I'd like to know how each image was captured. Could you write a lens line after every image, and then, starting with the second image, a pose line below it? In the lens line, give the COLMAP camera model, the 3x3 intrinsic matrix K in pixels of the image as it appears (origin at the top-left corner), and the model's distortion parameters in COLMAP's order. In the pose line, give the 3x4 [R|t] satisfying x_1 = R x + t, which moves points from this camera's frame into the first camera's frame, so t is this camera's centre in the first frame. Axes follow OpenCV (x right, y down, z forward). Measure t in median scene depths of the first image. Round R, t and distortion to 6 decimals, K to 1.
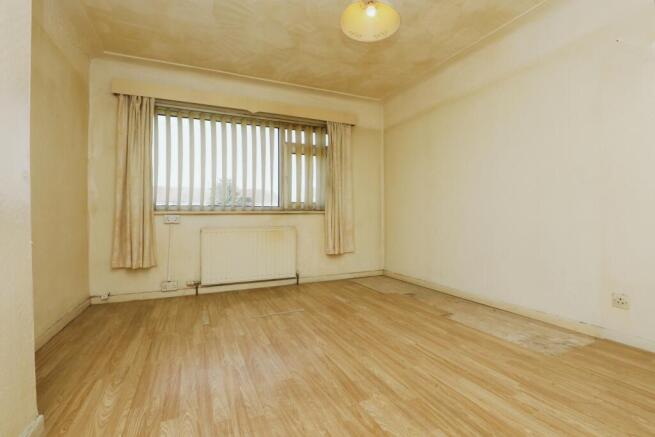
lens RADIAL K [[301.9, 0, 327.5], [0, 301.9, 218.5], [0, 0, 1]] dist [-0.030851, 0.000152]
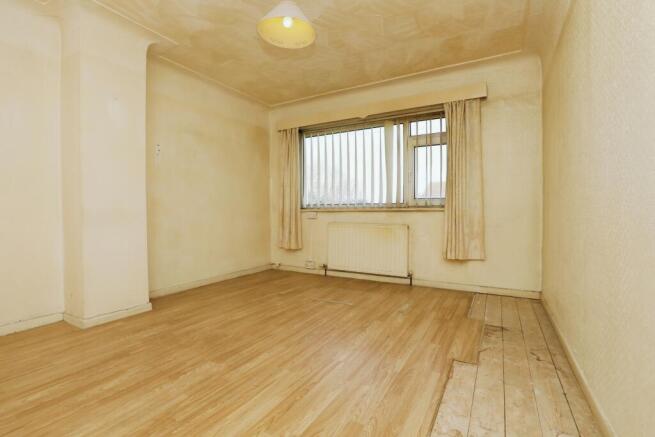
lens RADIAL K [[301.9, 0, 327.5], [0, 301.9, 218.5], [0, 0, 1]] dist [-0.030851, 0.000152]
pose [[0.582242, 0.025392, -0.812619, 0.632636], [-0.005217, 0.999608, 0.027497, -0.021337], [0.812999, -0.011770, 0.582147, 0.288633]]
